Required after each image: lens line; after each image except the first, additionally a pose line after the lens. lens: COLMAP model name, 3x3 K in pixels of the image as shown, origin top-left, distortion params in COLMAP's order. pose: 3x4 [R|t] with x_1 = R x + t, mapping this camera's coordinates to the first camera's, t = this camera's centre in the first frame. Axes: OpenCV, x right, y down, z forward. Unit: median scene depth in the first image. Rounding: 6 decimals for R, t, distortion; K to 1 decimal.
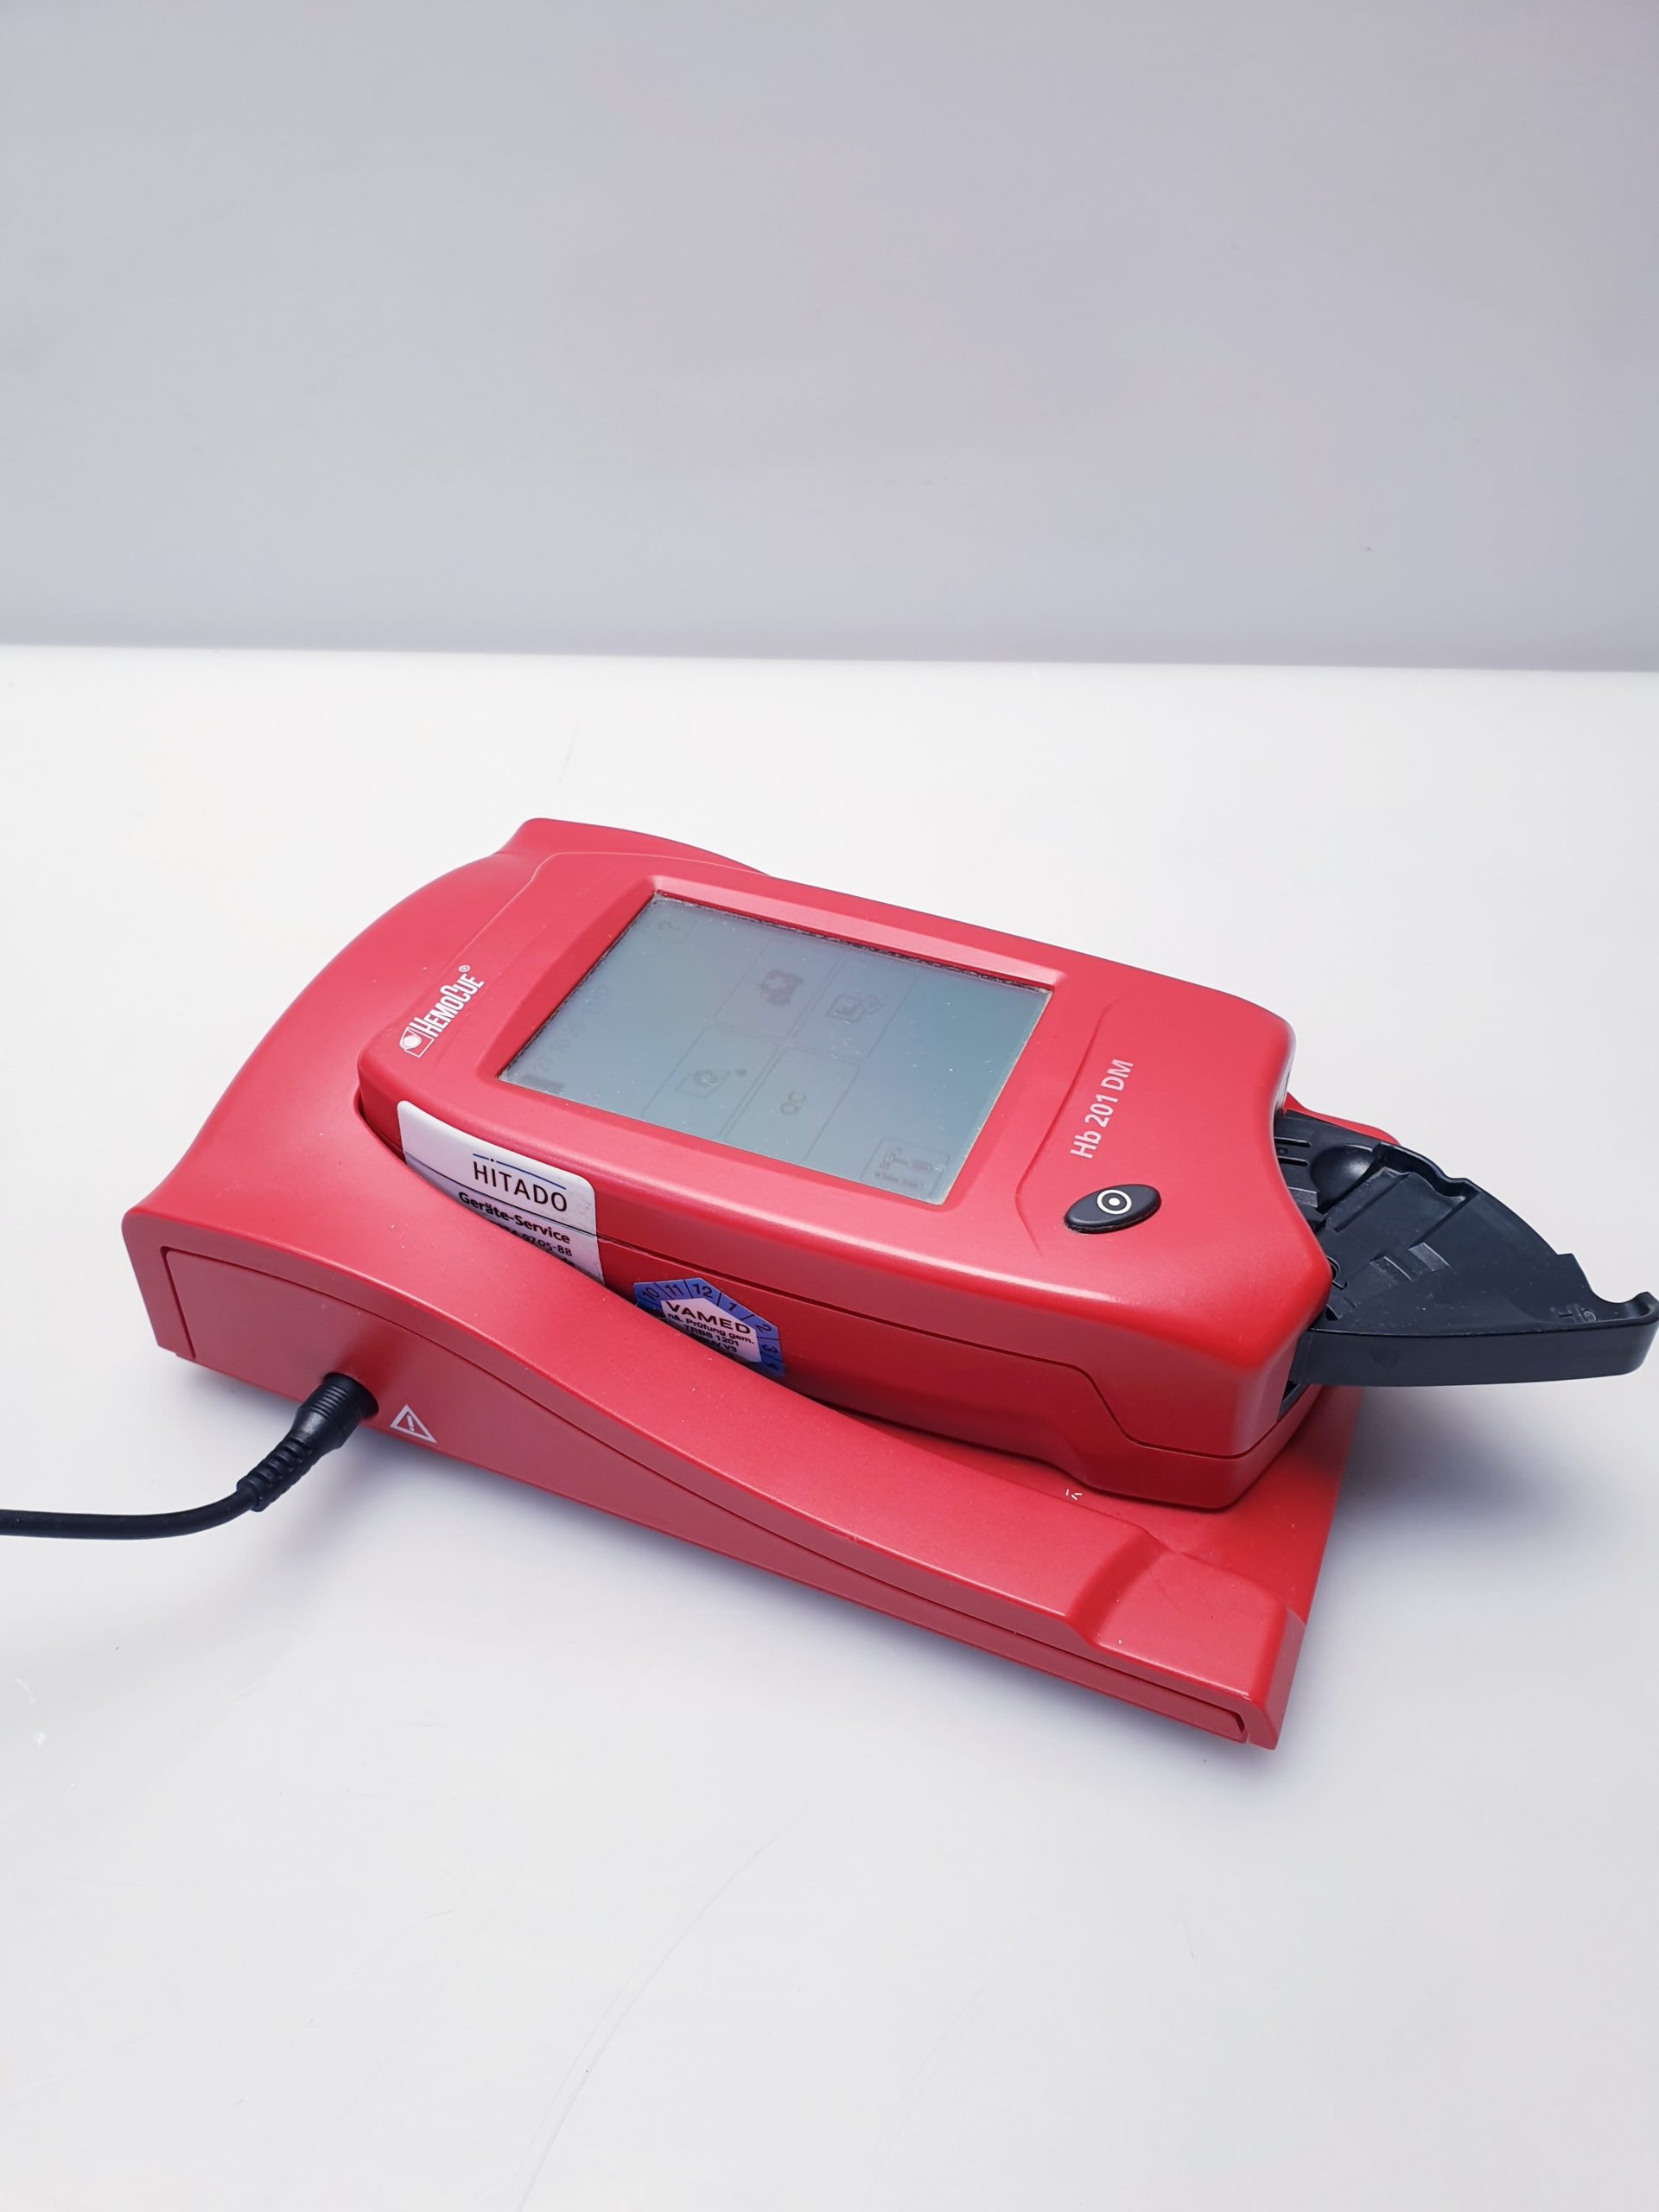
lens RADIAL K [[1751.4, 0, 813.5], [0, 1751.4, 1106.5], [0, 0, 1]] dist [0.128776, -0.399698]
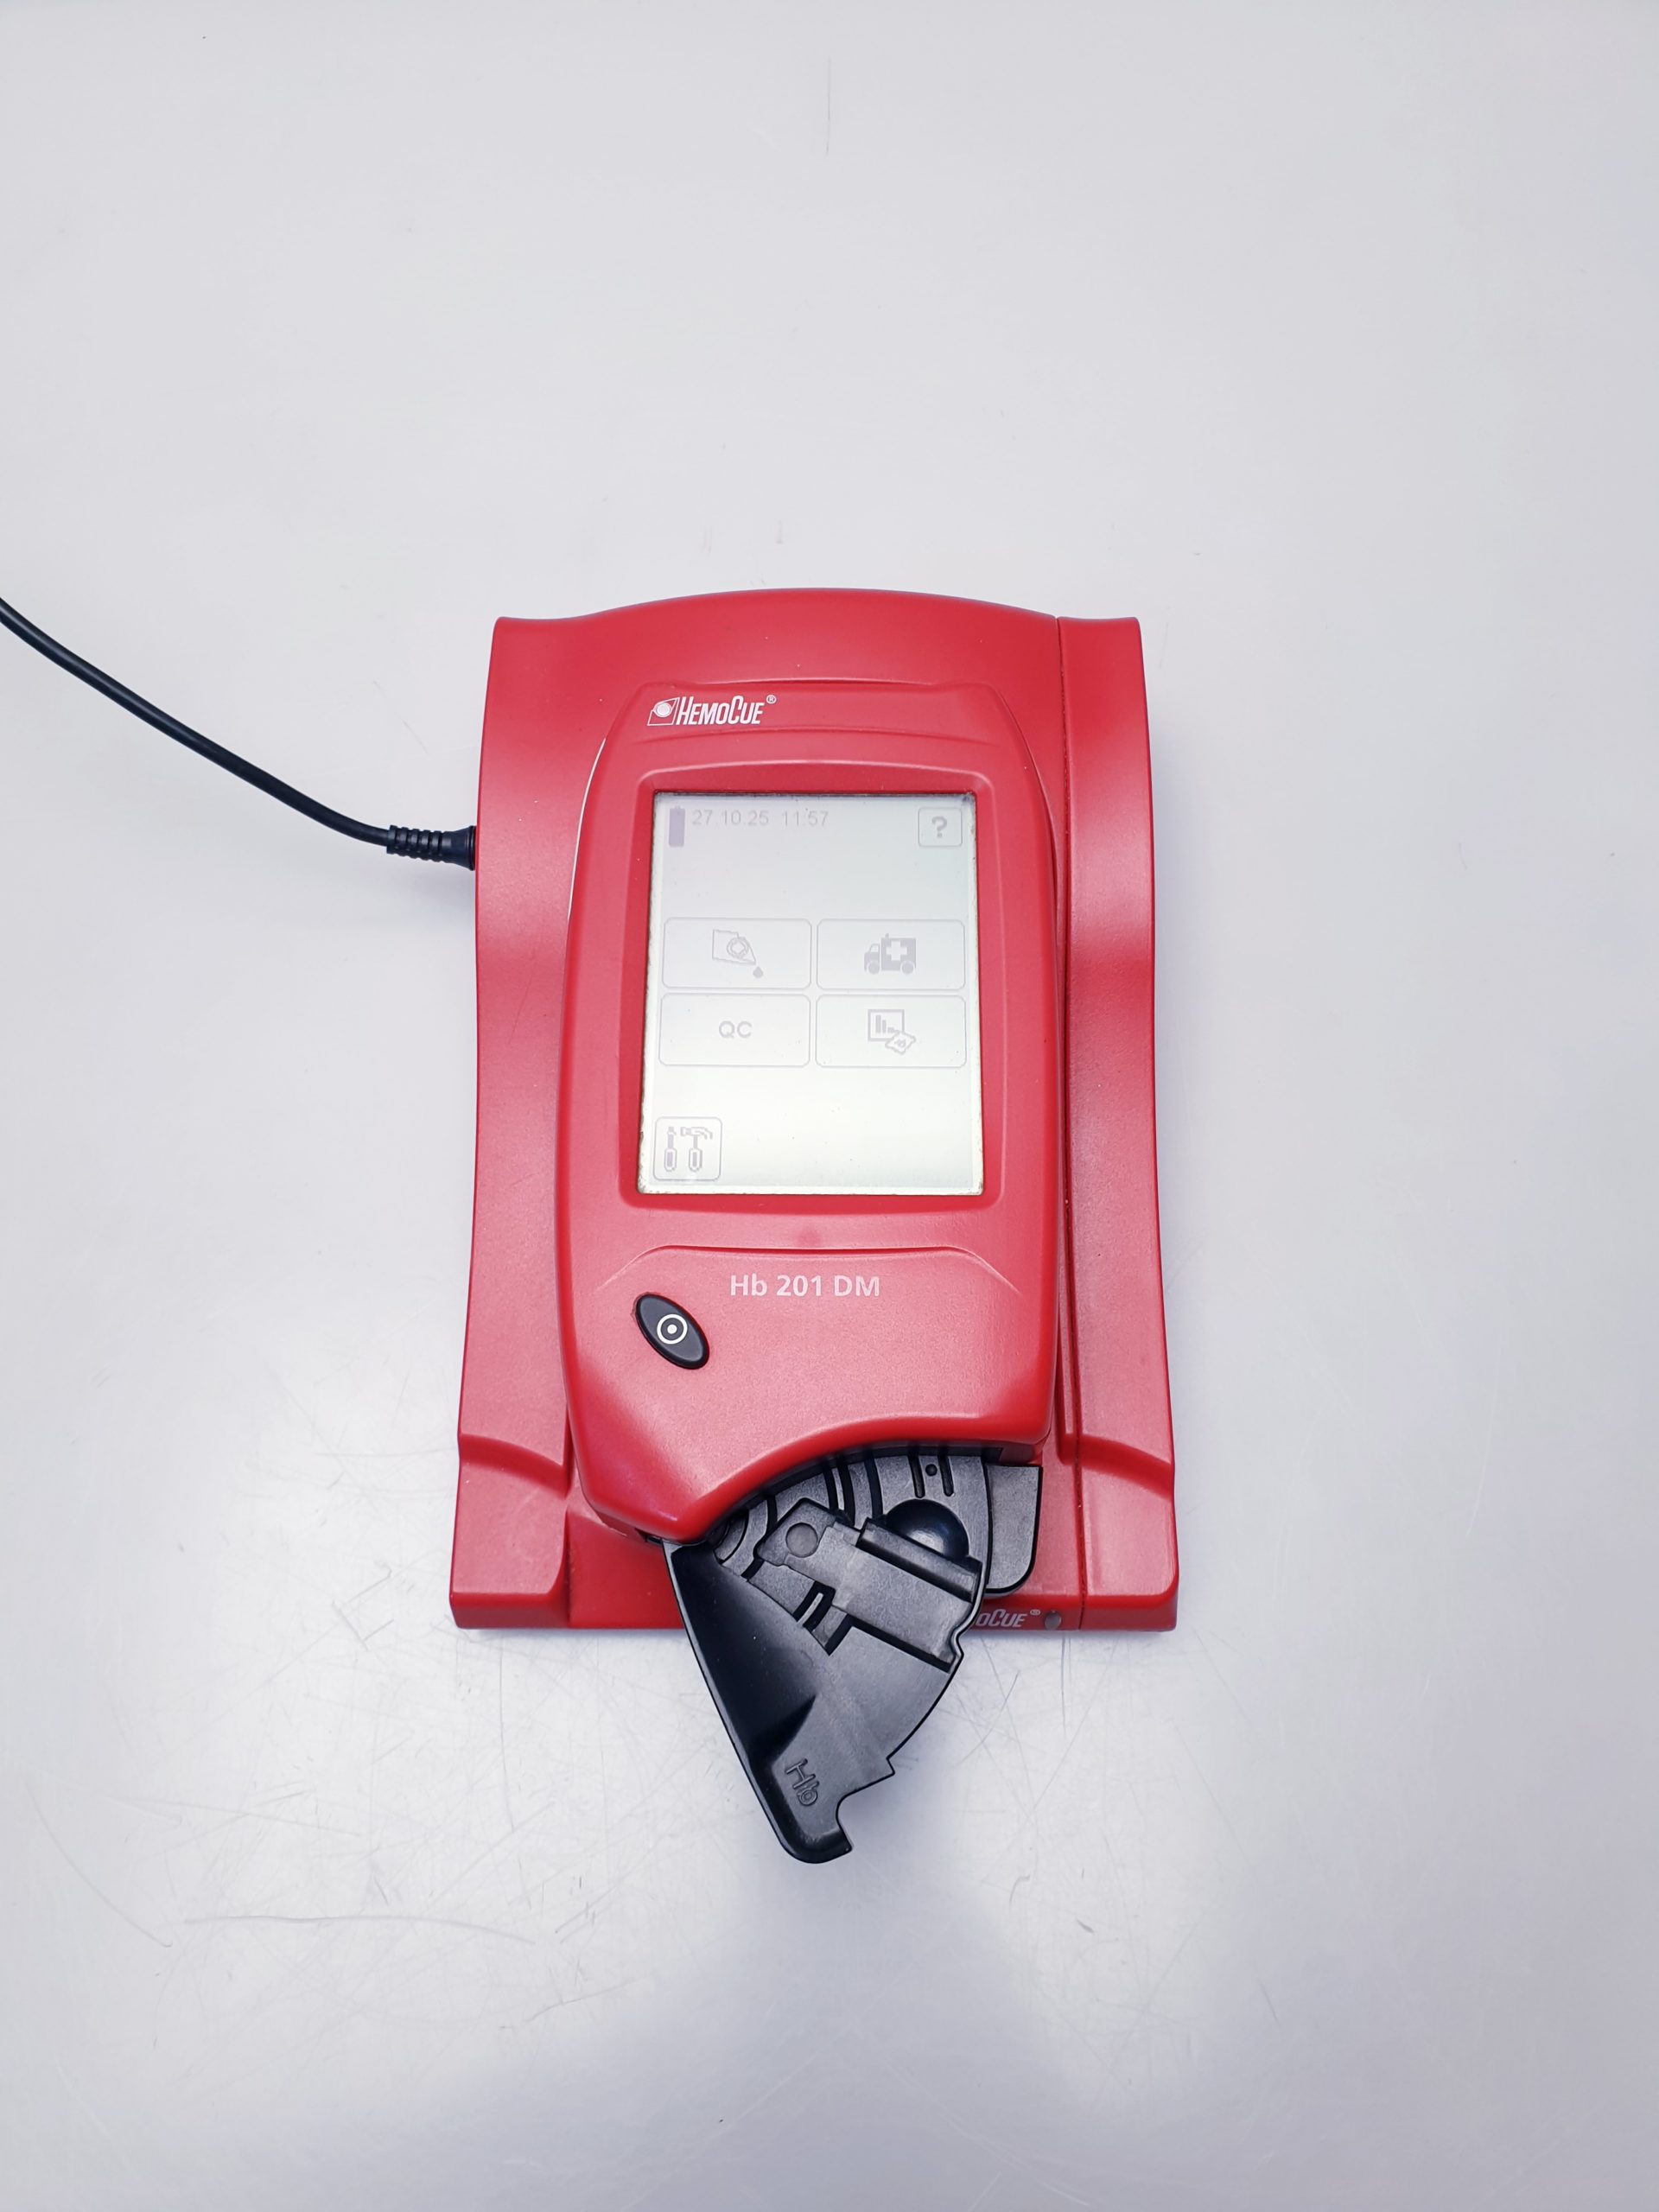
lens RADIAL K [[1751.4, 0, 813.5], [0, 1751.4, 1106.5], [0, 0, 1]] dist [0.128776, -0.399698]
pose [[0.376003, 0.867460, -0.325782, 0.395046], [-0.601786, 0.495949, 0.626009, -0.675219], [0.704610, -0.039330, 0.708504, 0.261142]]
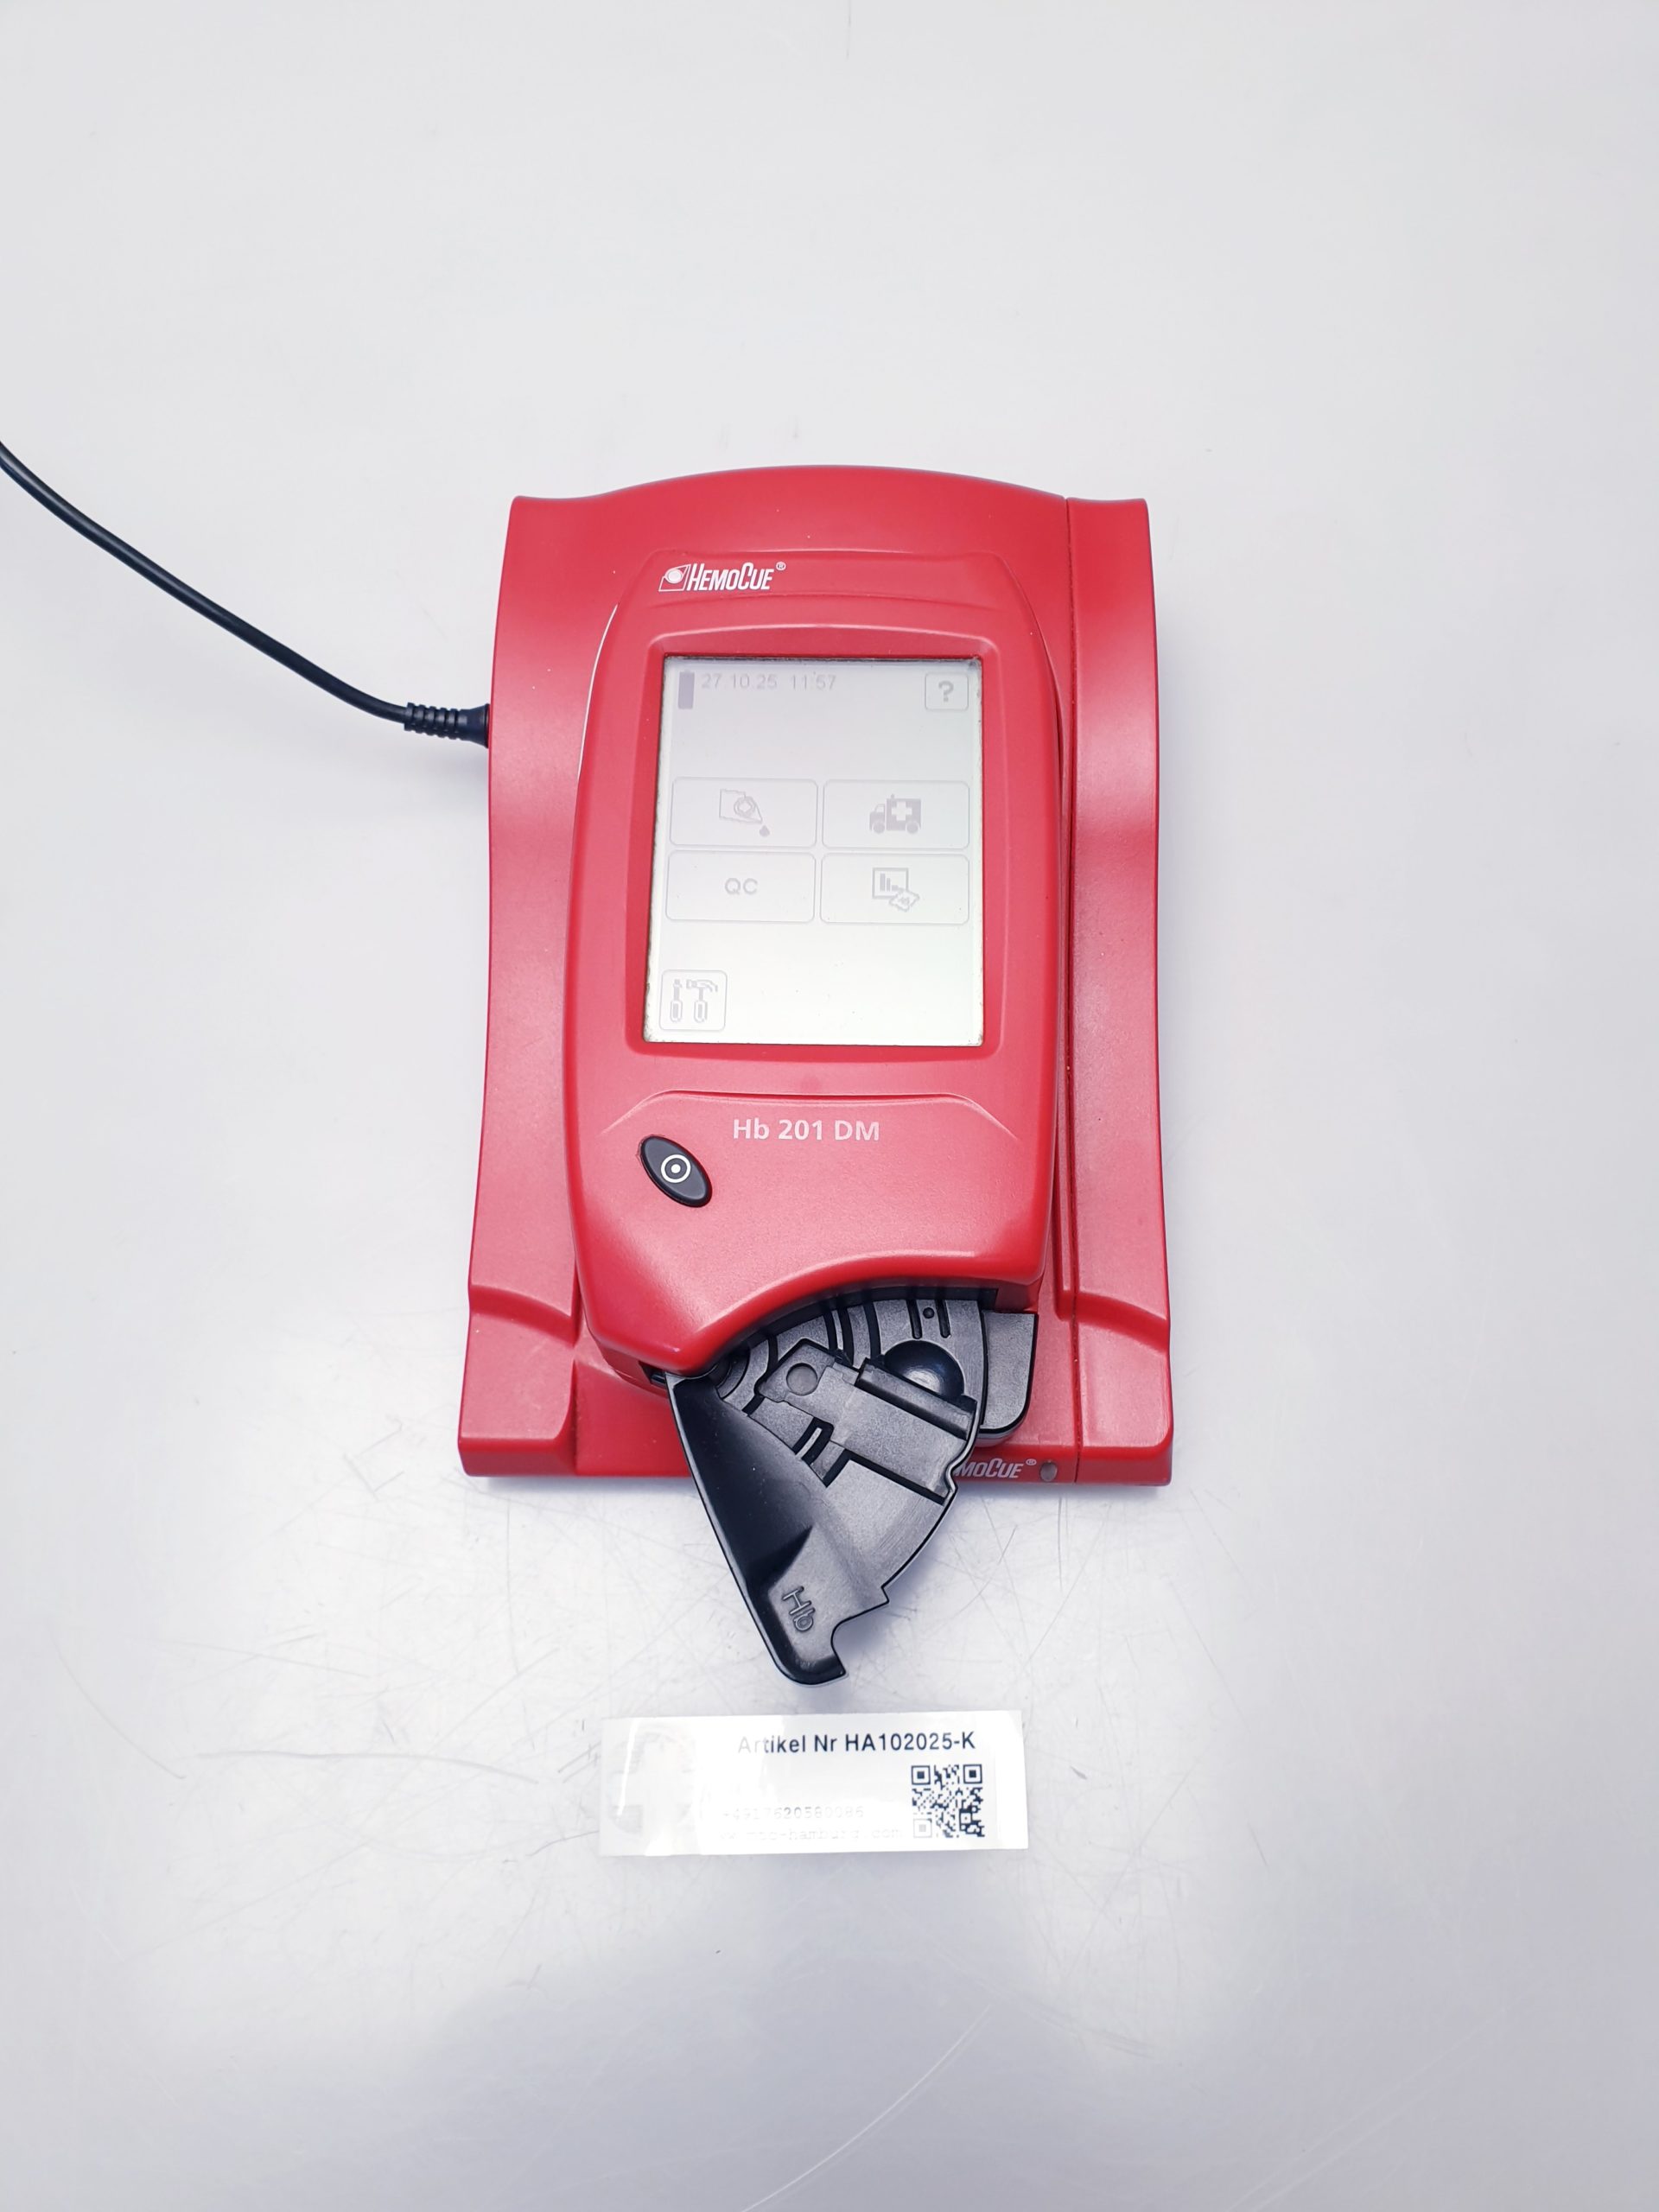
lens RADIAL K [[1751.4, 0, 813.5], [0, 1751.4, 1106.5], [0, 0, 1]] dist [0.128776, -0.399698]
pose [[0.363156, 0.873593, -0.323965, 0.475671], [-0.595400, 0.485035, 0.640500, -0.657862], [0.716671, -0.039713, 0.696280, 0.255832]]
